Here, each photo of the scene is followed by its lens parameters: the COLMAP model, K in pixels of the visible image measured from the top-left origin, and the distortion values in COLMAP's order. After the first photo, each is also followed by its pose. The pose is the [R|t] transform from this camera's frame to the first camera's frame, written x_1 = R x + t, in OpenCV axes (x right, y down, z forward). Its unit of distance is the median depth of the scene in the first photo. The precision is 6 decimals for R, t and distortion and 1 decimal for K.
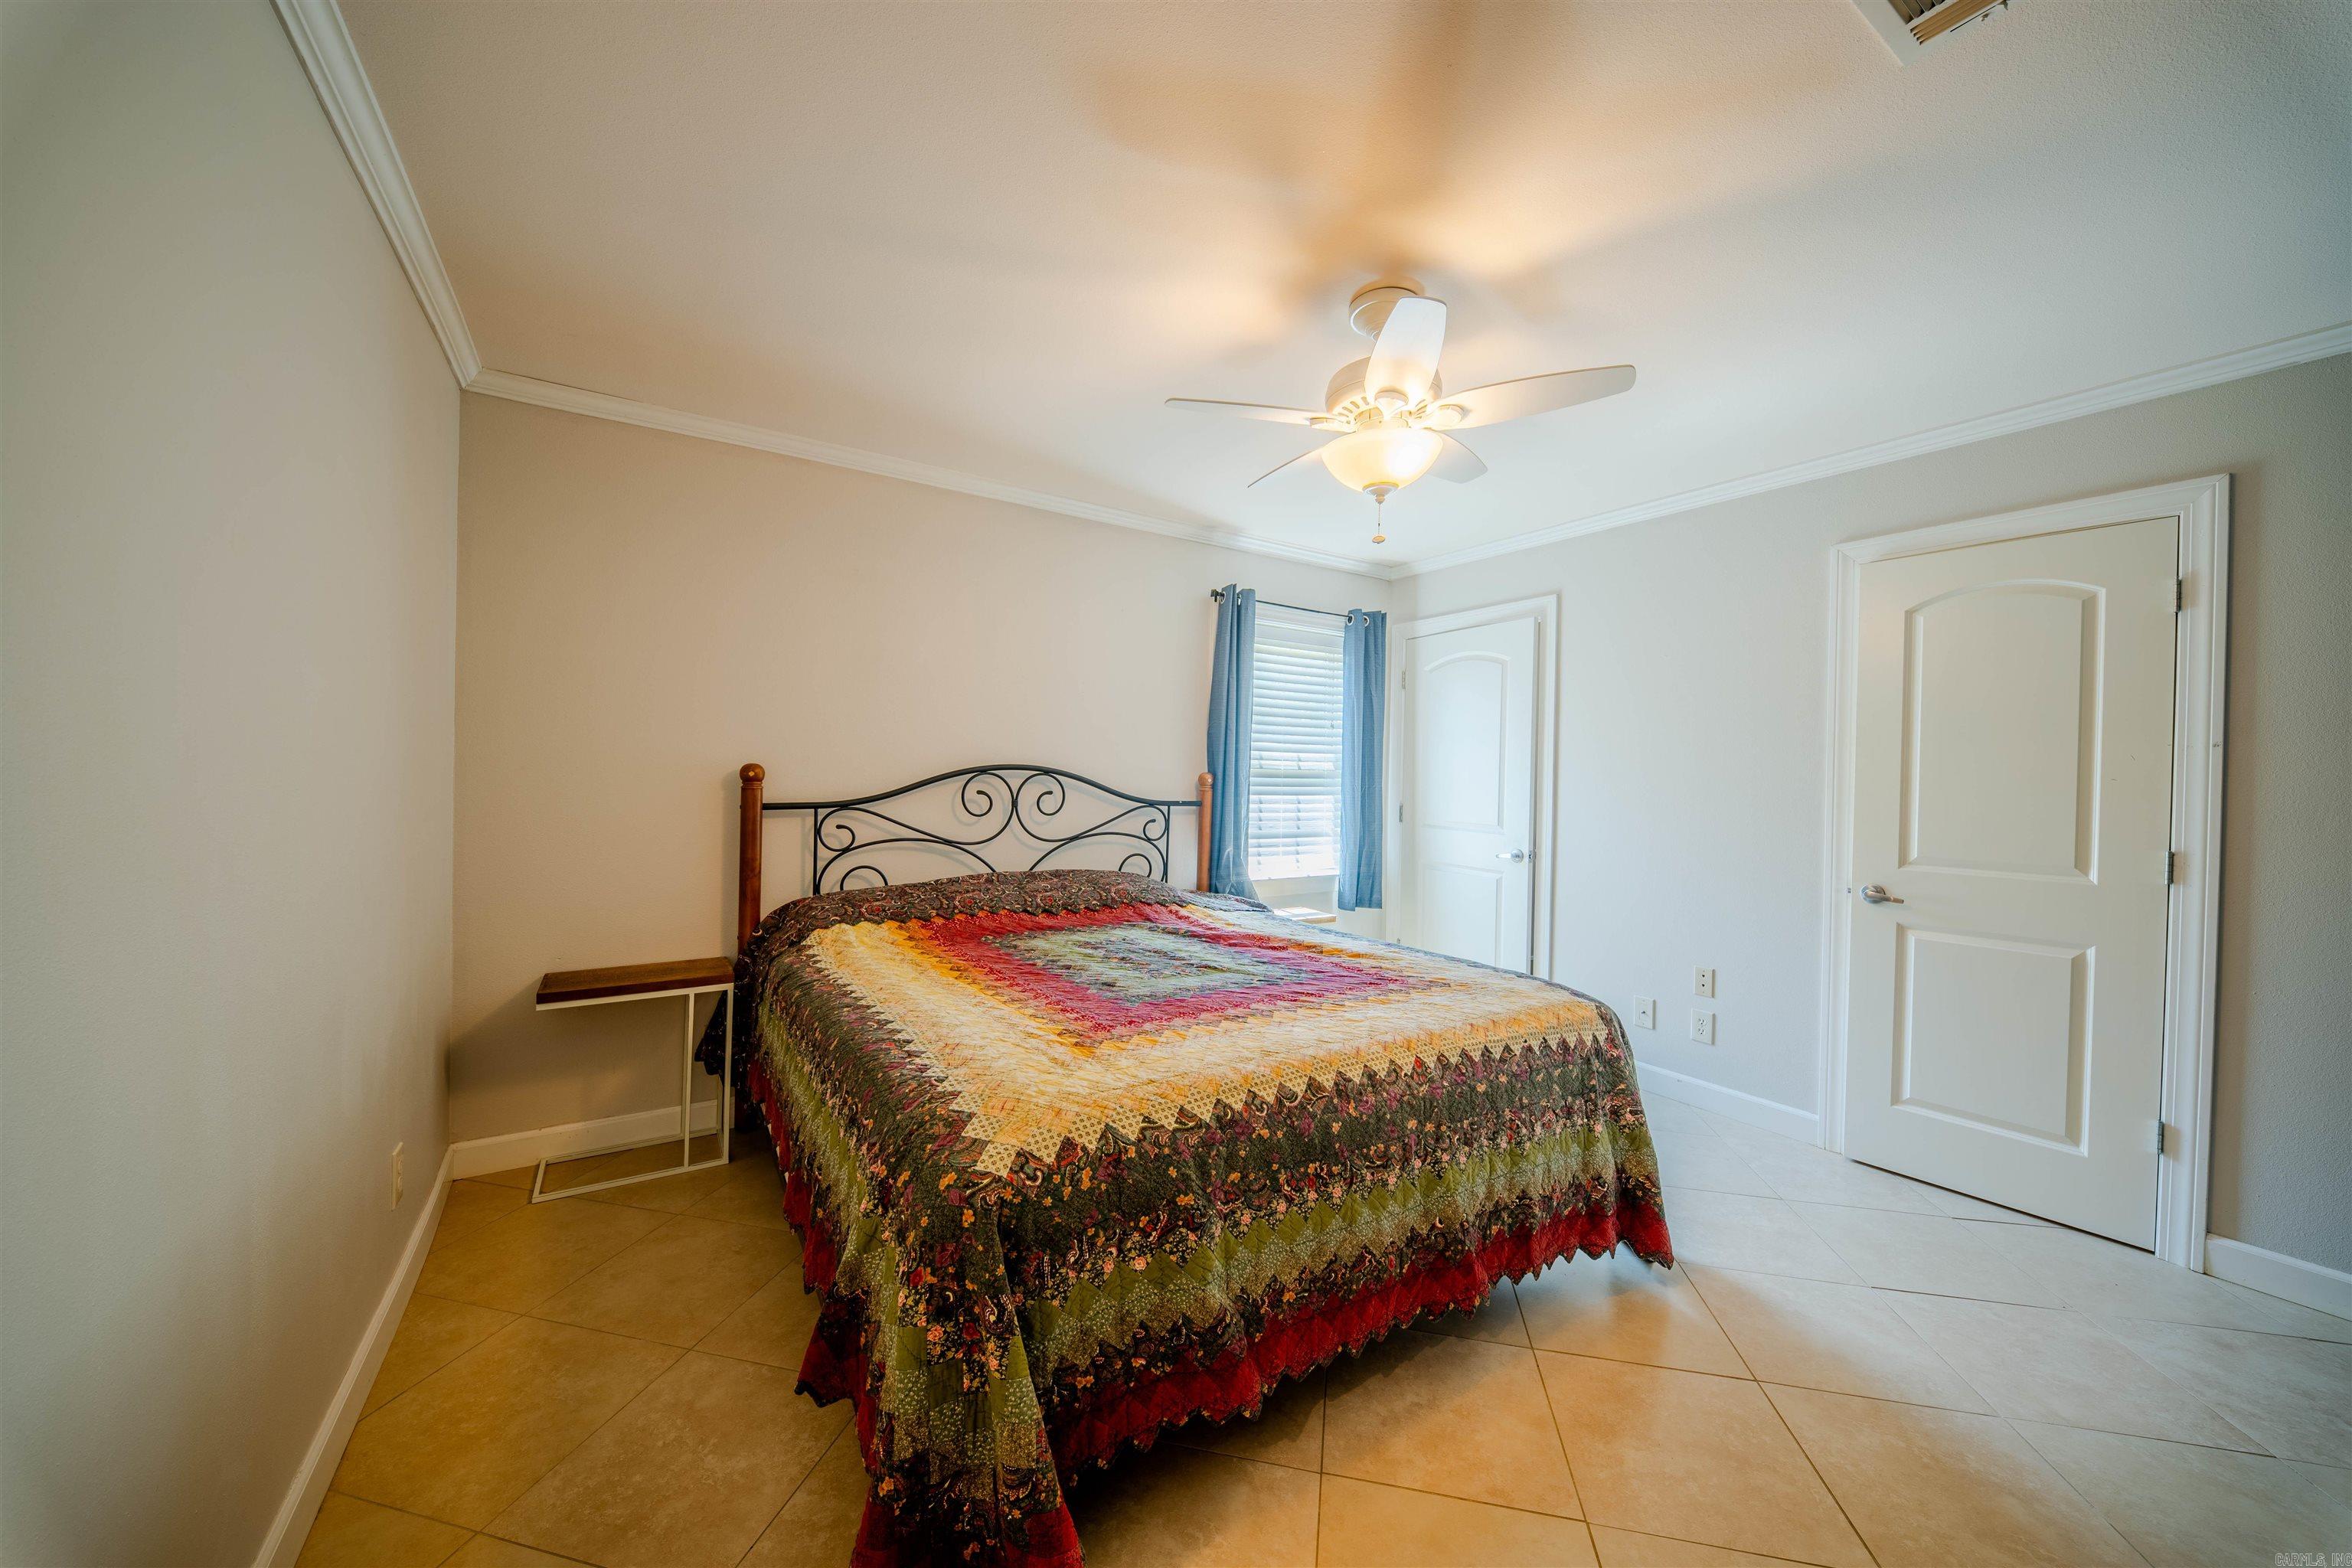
lens RADIAL K [[823.6, 0, 1181.4], [0, 823.6, 772.3], [0, 0, 1]] dist [0.012517, 0.000042]
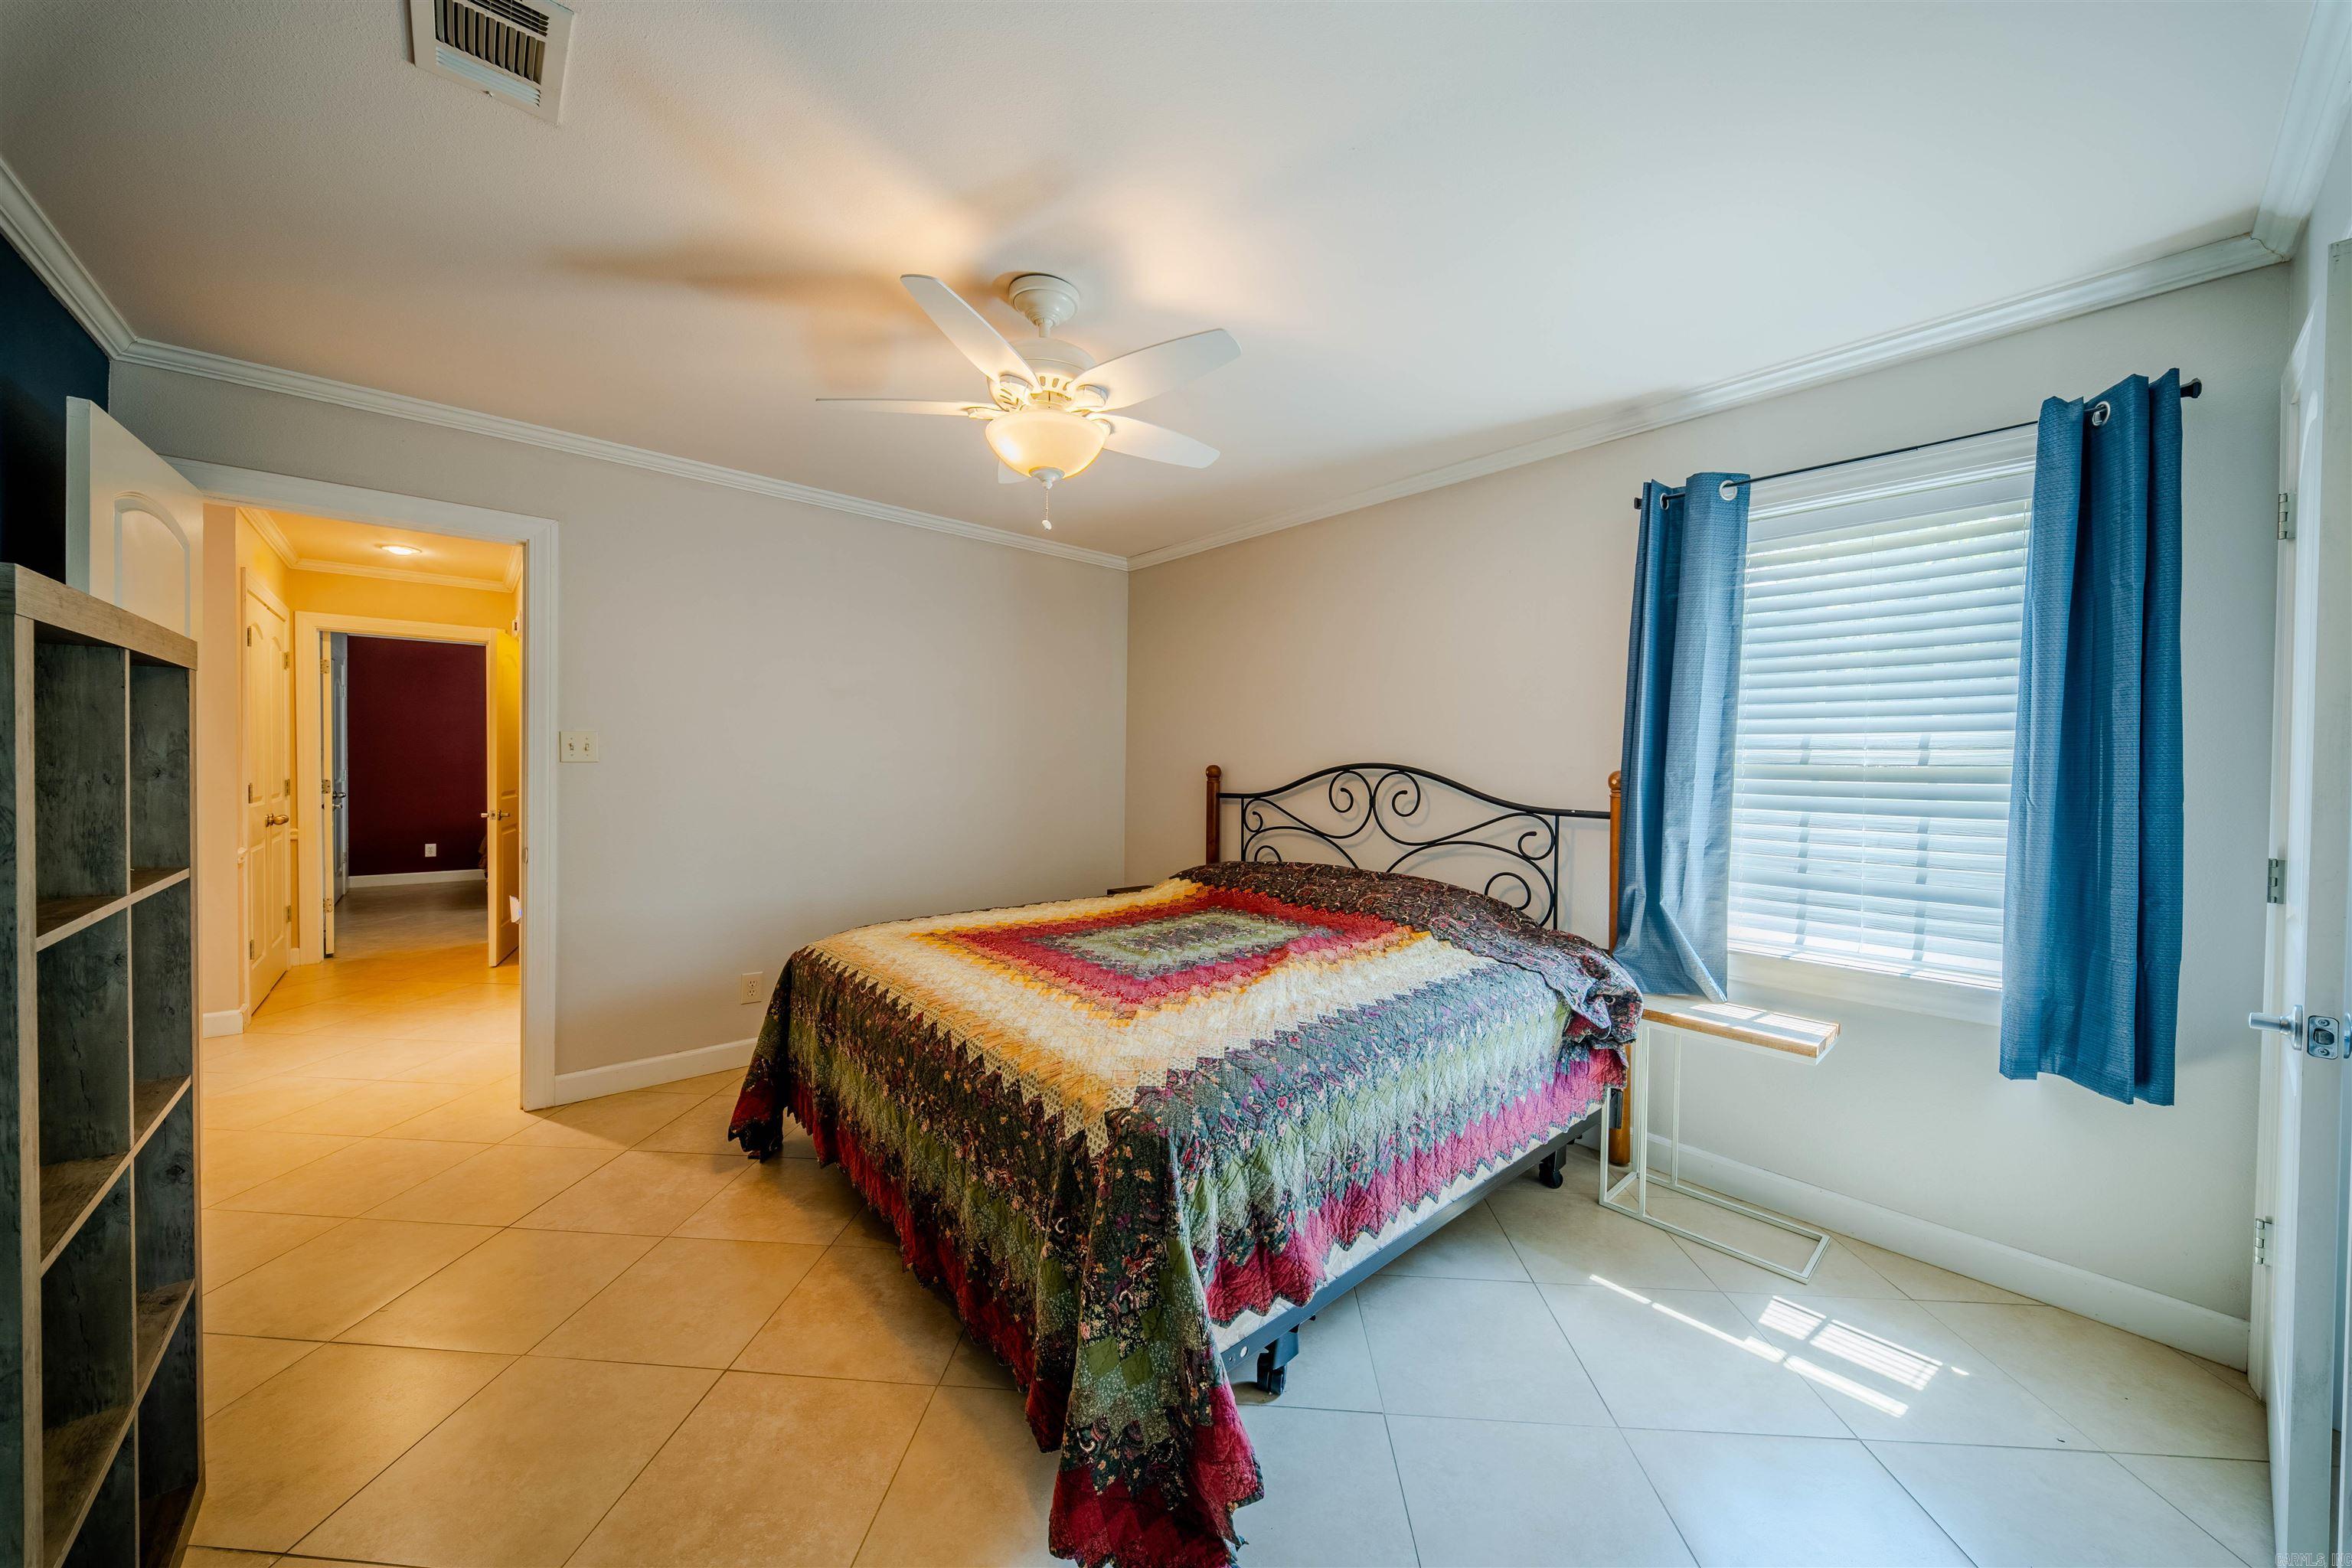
lens RADIAL K [[823.6, 0, 1184.1], [0, 823.6, 778.0], [0, 0, 1]] dist [0.012517, 0.000042]
pose [[0.152554, -0.003846, -0.988288, 0.748166], [-0.013852, 0.999886, -0.006029, 0.017717], [0.988198, 0.014610, 0.152483, 0.613982]]
